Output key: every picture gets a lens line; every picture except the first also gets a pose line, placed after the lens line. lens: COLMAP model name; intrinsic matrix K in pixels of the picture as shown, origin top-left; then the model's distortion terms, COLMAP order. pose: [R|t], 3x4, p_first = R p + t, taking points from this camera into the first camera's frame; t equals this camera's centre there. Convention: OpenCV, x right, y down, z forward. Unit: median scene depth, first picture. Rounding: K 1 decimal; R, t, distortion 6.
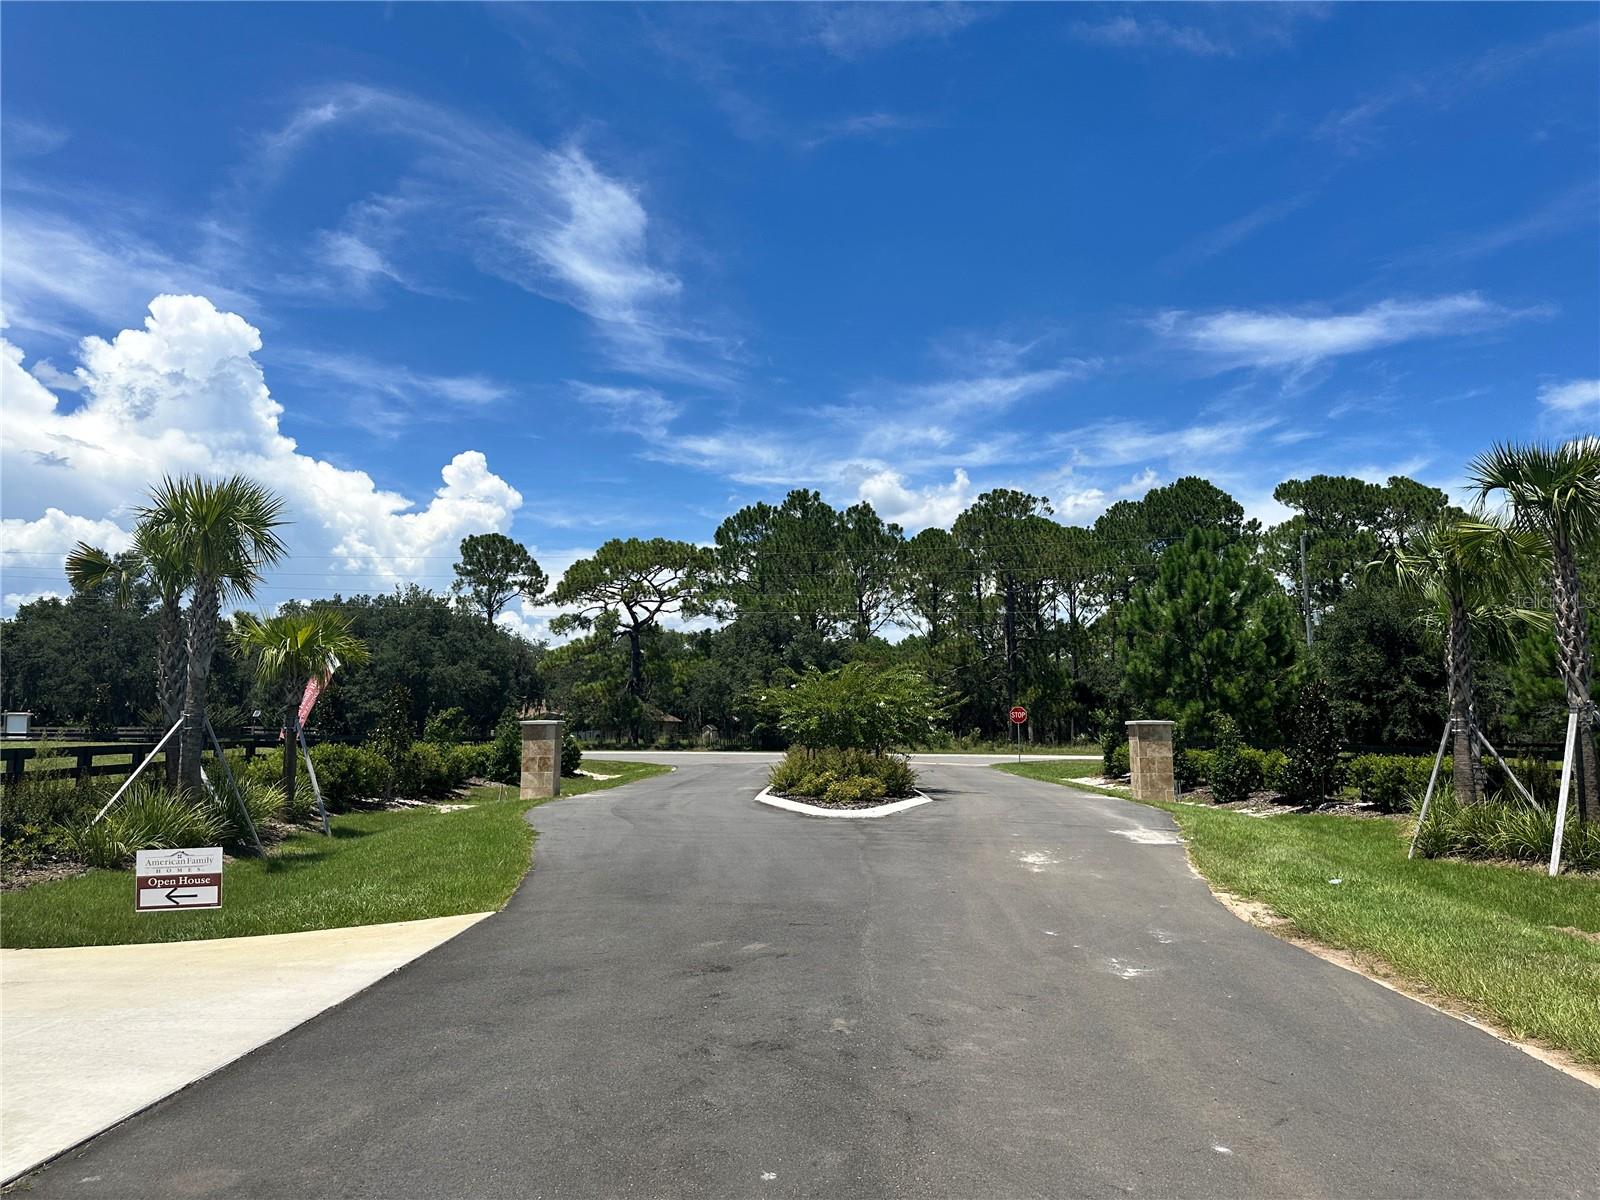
lens RADIAL K [[1250.3, 0, 795.1], [0, 1250.3, 569.3], [0, 0, 1]] dist [0.100142, -0.158314]
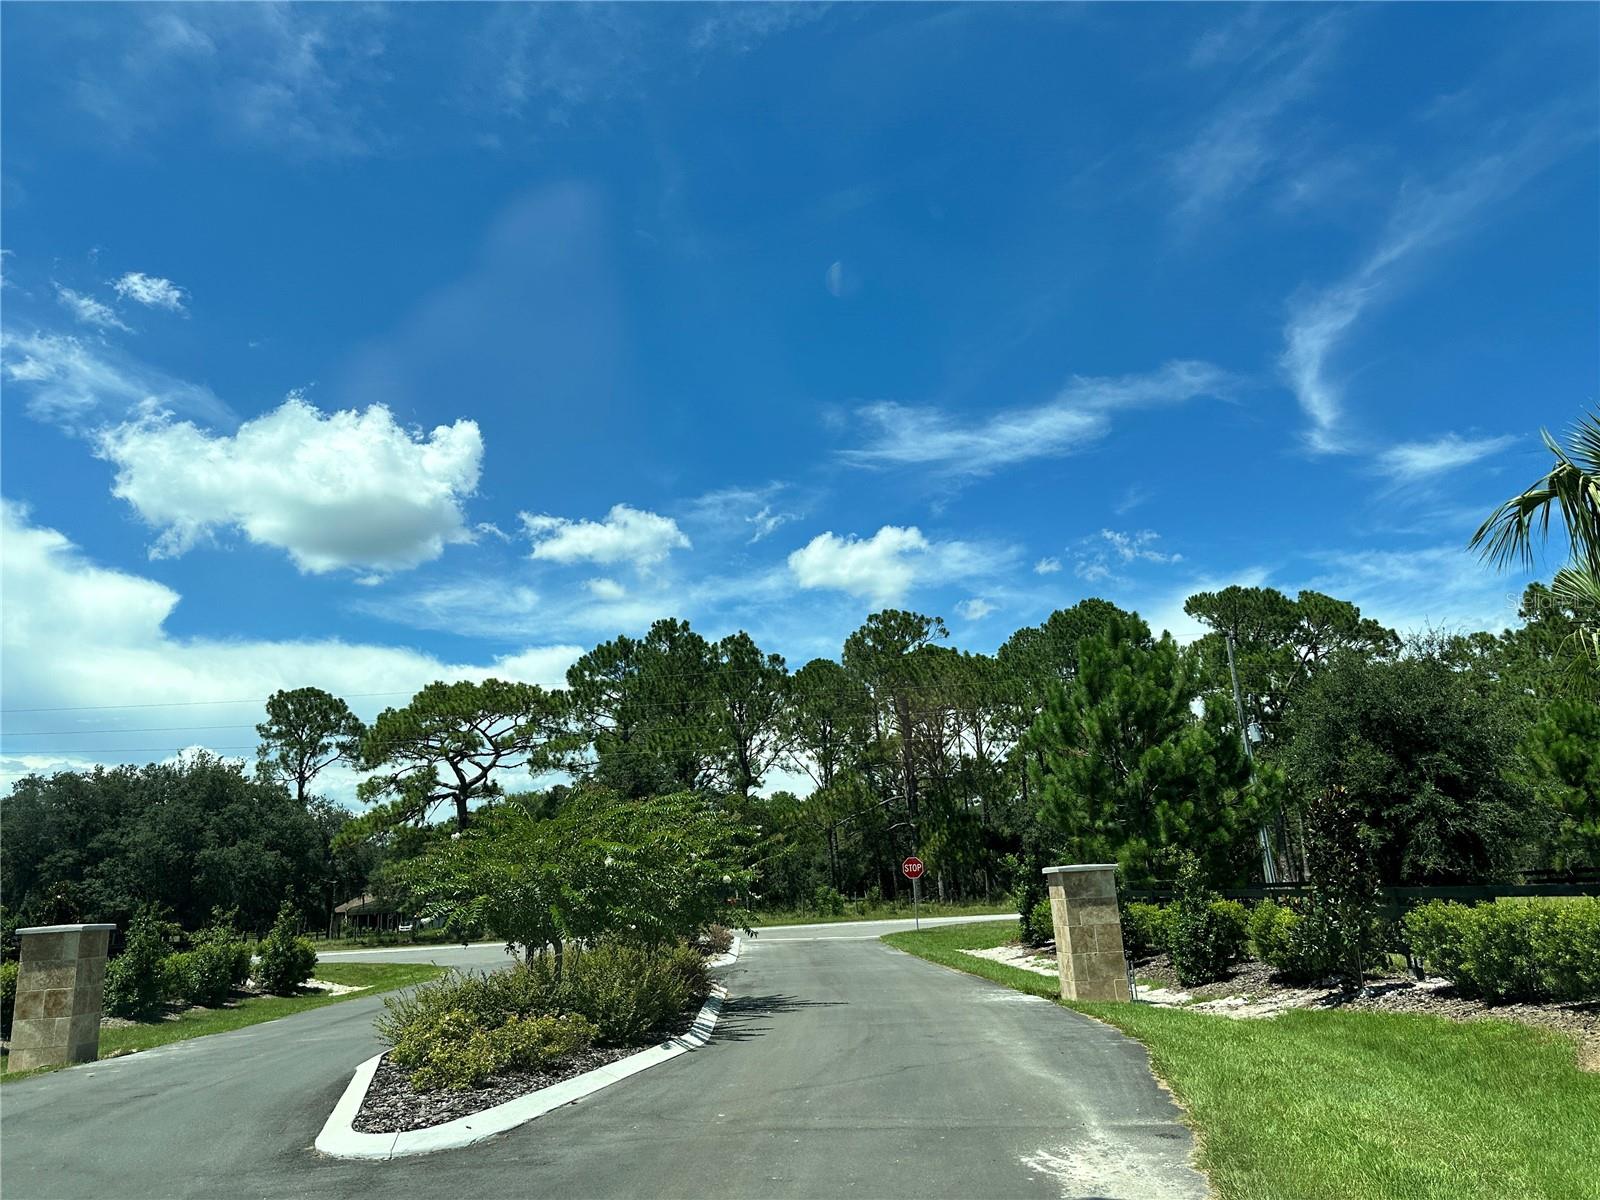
lens RADIAL K [[1249.9, 0, 830.3], [0, 1249.9, 574.3], [0, 0, 1]] dist [0.098774, -0.161590]
pose [[0.994418, -0.032565, 0.100365, 0.035783], [0.044463, 0.991935, -0.118695, 0.016307], [-0.095690, 0.122495, 0.987845, 0.135608]]
